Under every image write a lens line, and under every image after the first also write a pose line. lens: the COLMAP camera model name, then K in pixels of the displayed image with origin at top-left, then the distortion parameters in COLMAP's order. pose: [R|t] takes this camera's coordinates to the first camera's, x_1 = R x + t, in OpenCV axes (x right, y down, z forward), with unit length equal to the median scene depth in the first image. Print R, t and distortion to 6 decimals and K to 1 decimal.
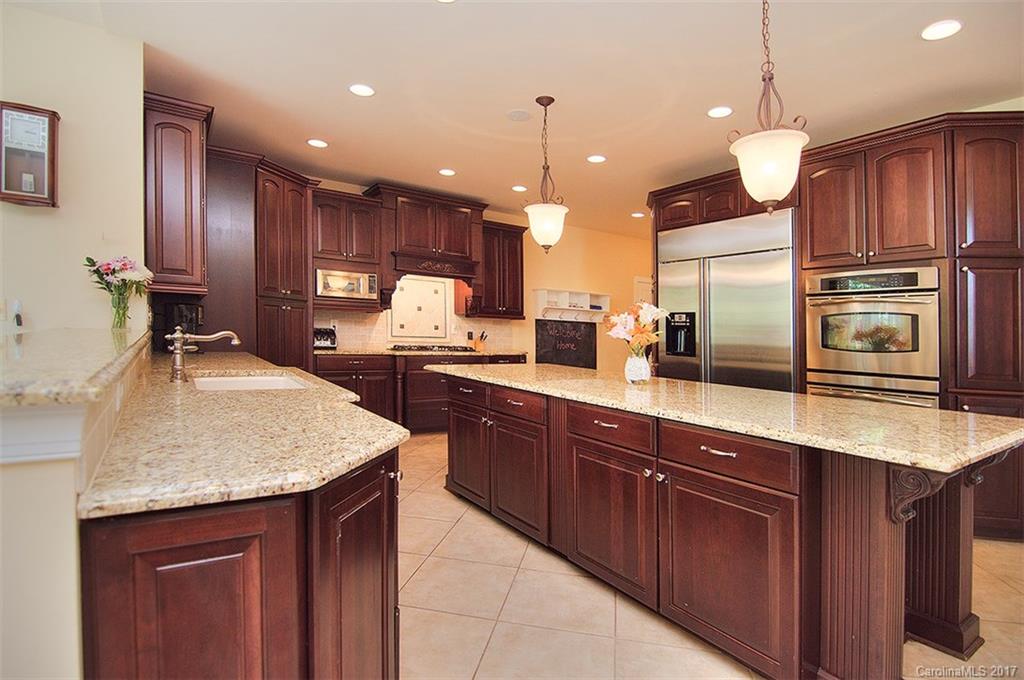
lens RADIAL K [[499.5, 0, 513.0], [0, 499.5, 333.6], [0, 0, 1]] dist [-0.017367, -0.000425]
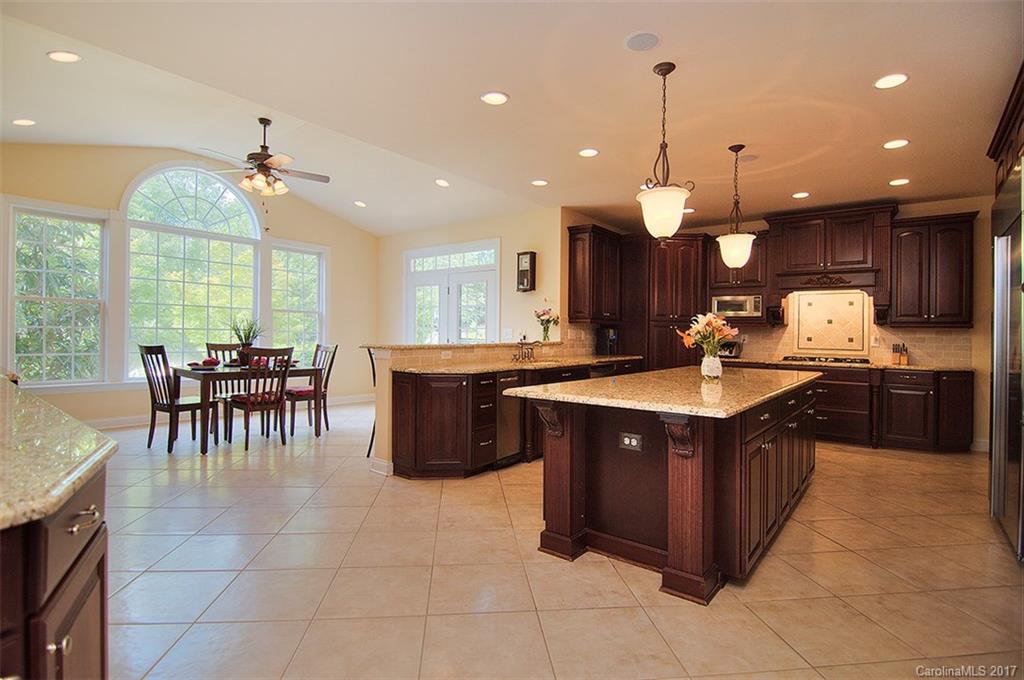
lens RADIAL K [[499.5, 0, 513.0], [0, 499.5, 333.6], [0, 0, 1]] dist [-0.017367, -0.000425]
pose [[0.305297, -0.028252, -0.951838, 0.678558], [-0.011290, 0.999382, -0.033284, 0.018305], [0.952190, 0.020908, 0.304790, 0.082017]]
